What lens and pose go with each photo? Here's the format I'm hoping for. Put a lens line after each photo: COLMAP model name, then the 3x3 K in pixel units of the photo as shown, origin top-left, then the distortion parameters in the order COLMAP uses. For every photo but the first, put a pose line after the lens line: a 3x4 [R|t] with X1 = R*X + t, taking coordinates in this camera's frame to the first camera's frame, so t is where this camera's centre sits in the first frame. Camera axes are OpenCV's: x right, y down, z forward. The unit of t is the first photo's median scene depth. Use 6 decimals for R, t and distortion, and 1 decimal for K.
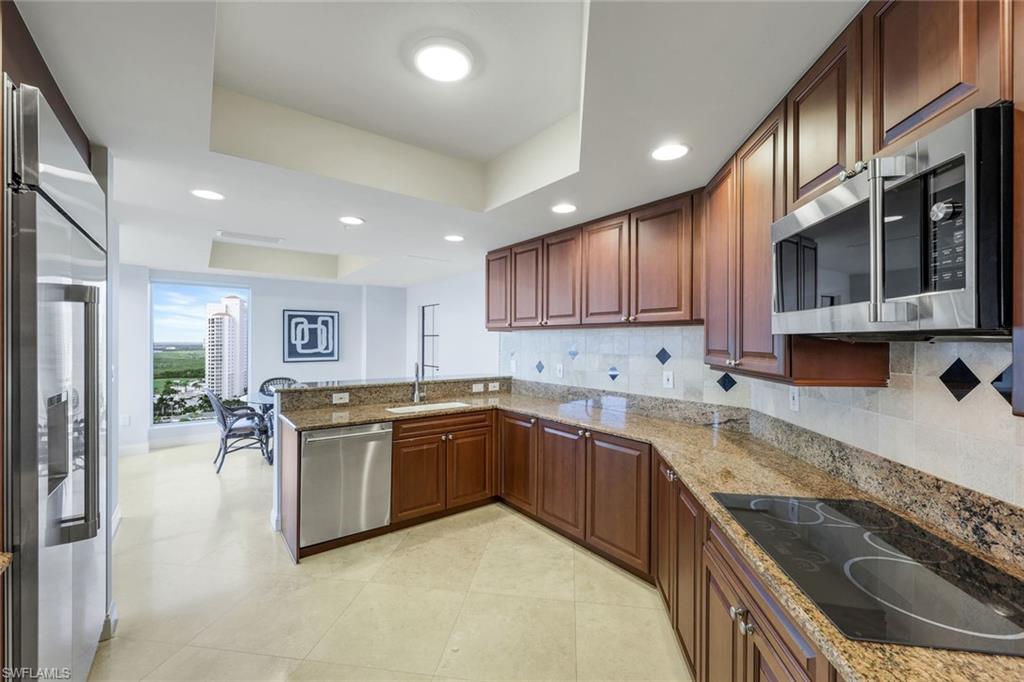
lens RADIAL K [[416.9, 0, 512.0], [0, 416.9, 341.0], [0, 0, 1]] dist [0.000607, 0.000097]
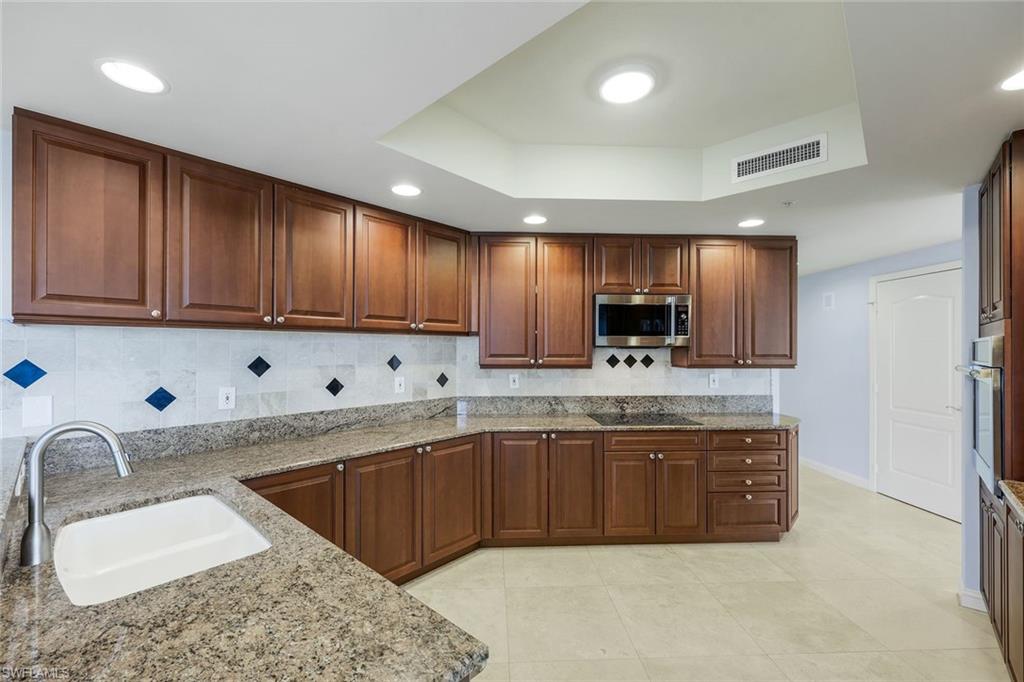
lens RADIAL K [[410.6, 0, 511.2], [0, 410.6, 347.5], [0, 0, 1]] dist [-0.000031, 0.000061]
pose [[-0.174130, -0.001892, 0.984721, -0.728578], [-0.001192, 0.999998, 0.001711, -0.004299], [-0.984722, -0.000875, -0.174132, 0.942951]]
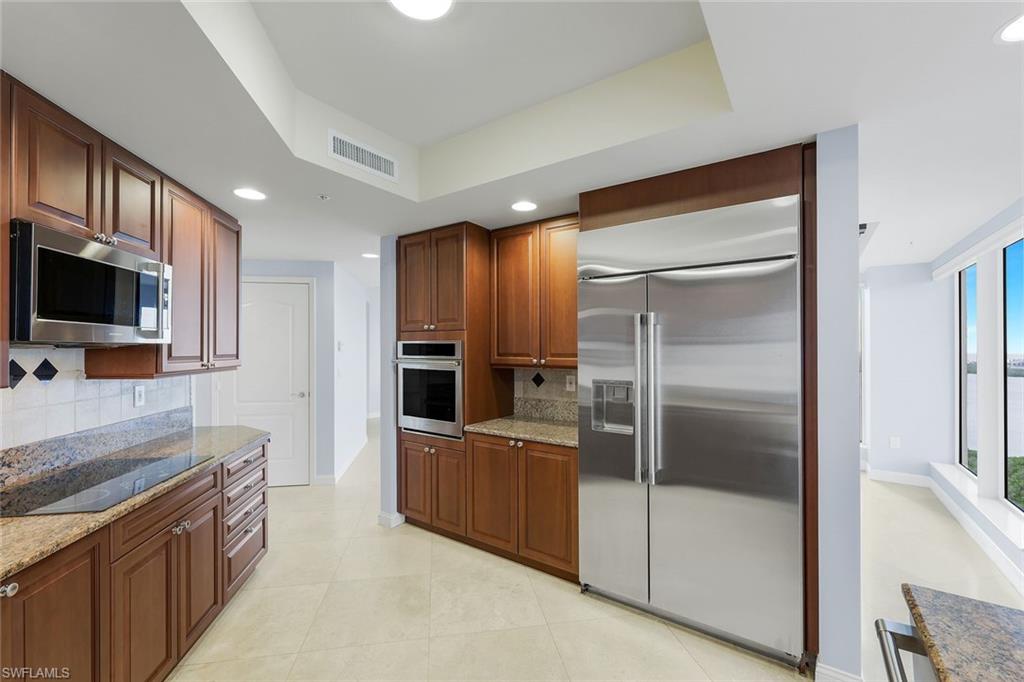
lens RADIAL K [[410.6, 0, 511.2], [0, 410.6, 347.5], [0, 0, 1]] dist [-0.000031, 0.000061]
pose [[-0.948936, 0.008056, -0.315367, -0.032715], [0.009774, 0.999945, -0.003867, 0.011656], [0.315318, -0.006752, -0.948962, 1.157013]]
